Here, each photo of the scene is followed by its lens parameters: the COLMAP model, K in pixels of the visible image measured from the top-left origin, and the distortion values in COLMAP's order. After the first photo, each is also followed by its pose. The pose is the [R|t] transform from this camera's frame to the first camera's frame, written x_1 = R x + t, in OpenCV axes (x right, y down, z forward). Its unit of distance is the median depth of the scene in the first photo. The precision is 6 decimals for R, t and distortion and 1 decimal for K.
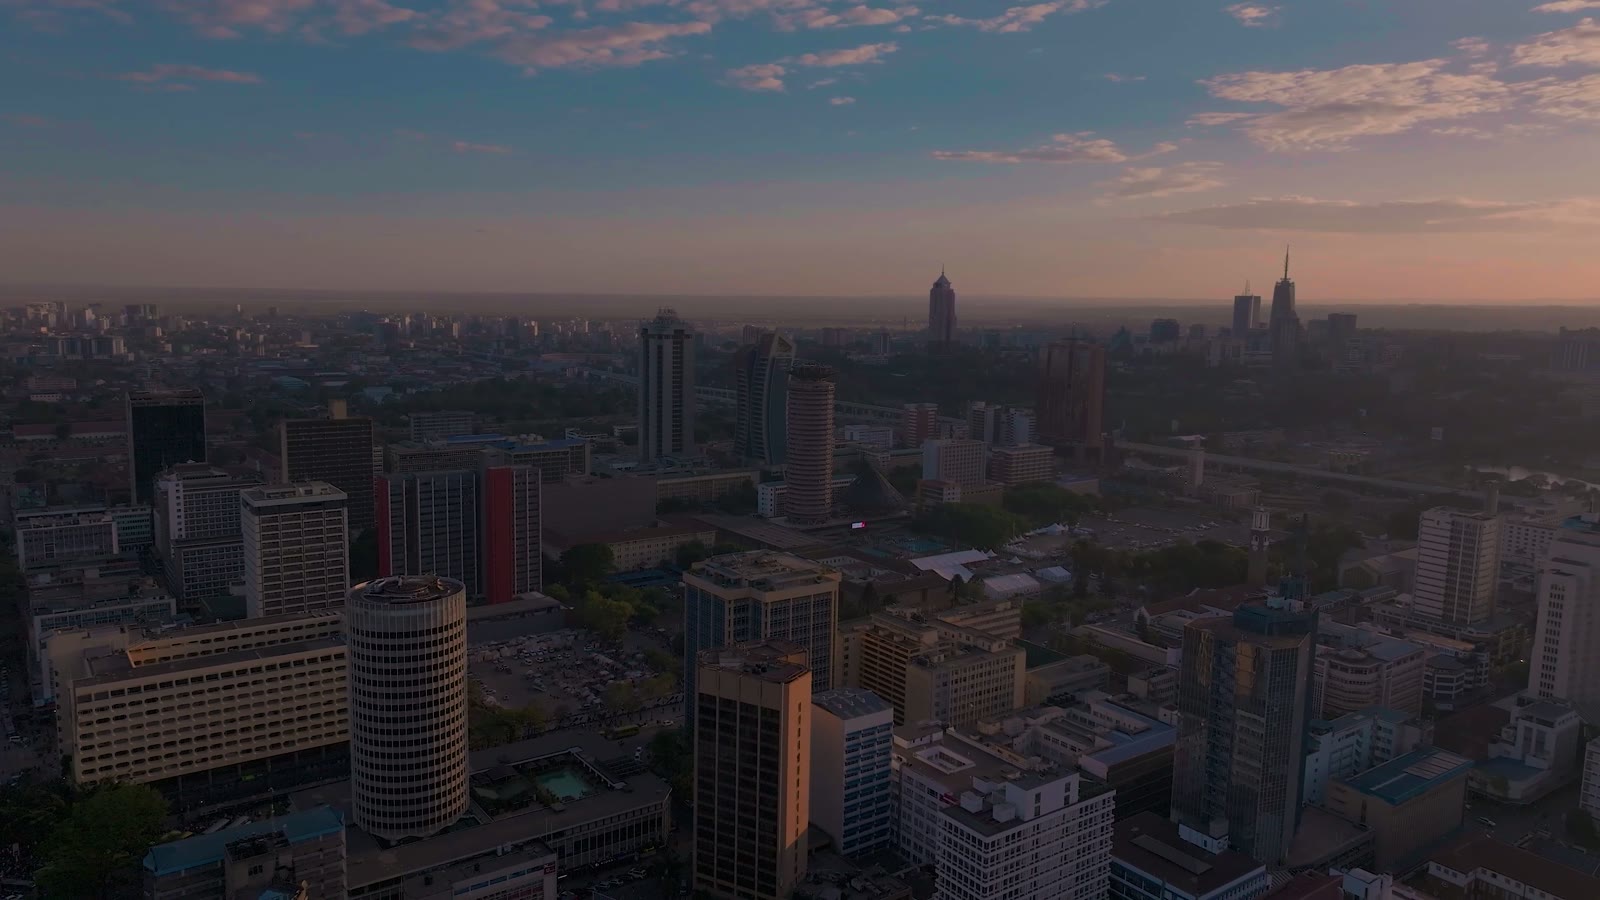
lens RADIAL K [[1116.9, 0, 792.1], [0, 1116.9, 431.8], [0, 0, 1]] dist [-0.001572, 0.002833]
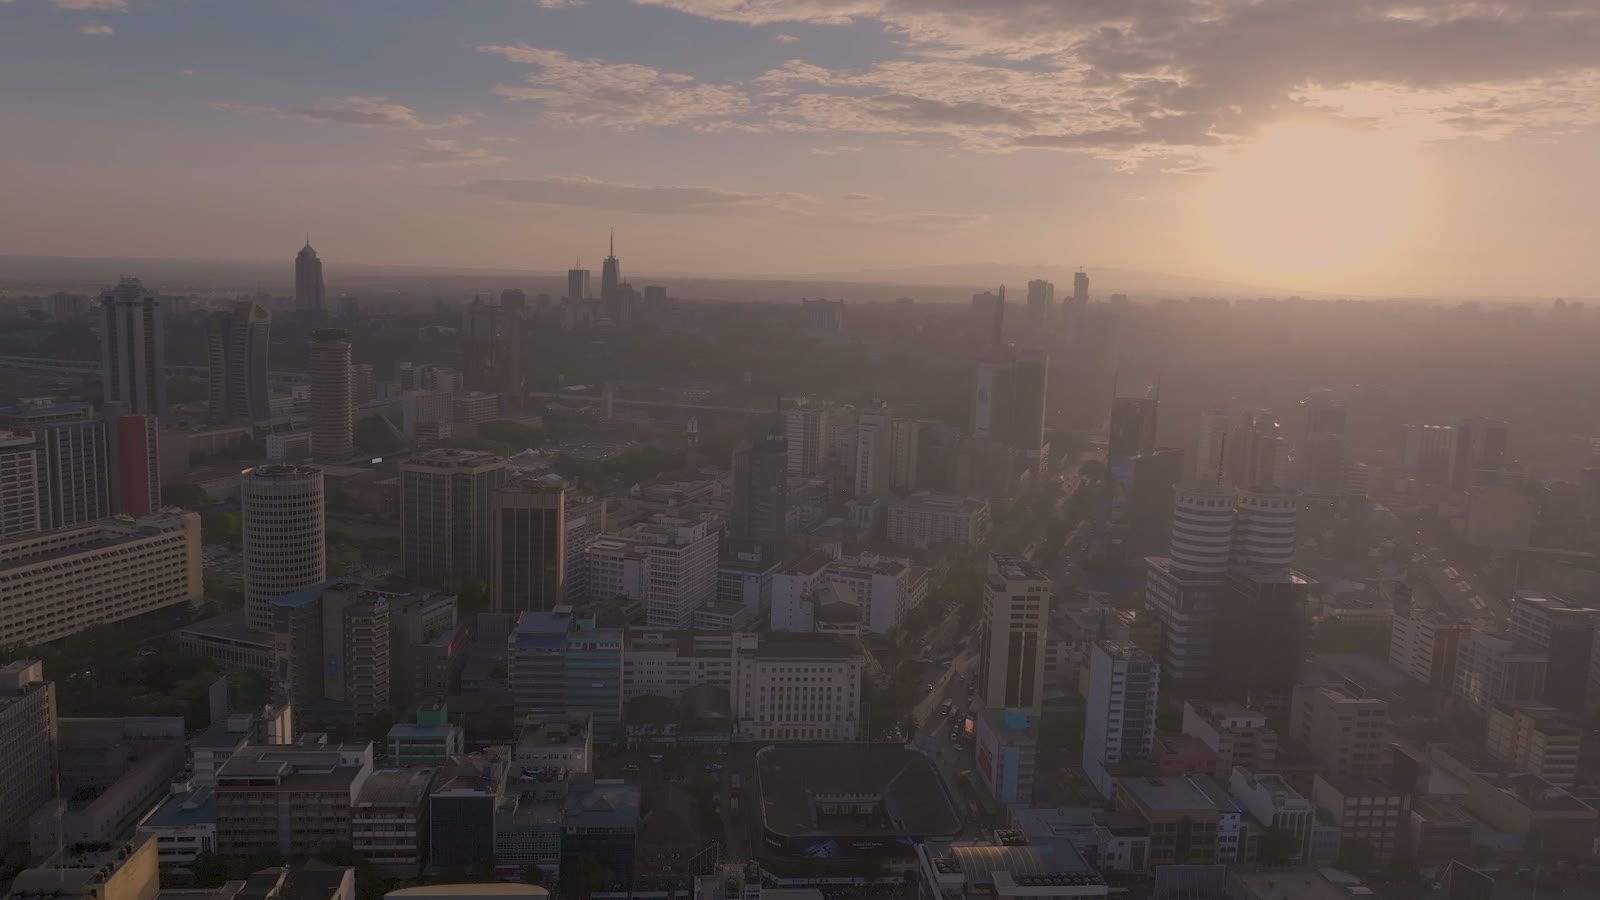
lens RADIAL K [[1116.9, 0, 792.1], [0, 1116.9, 431.8], [0, 0, 1]] dist [-0.001572, 0.002833]
pose [[0.823259, -0.063300, 0.564125, -0.150946], [0.047897, 0.997965, 0.042083, 0.014040], [-0.565641, -0.007626, 0.824616, -0.151335]]
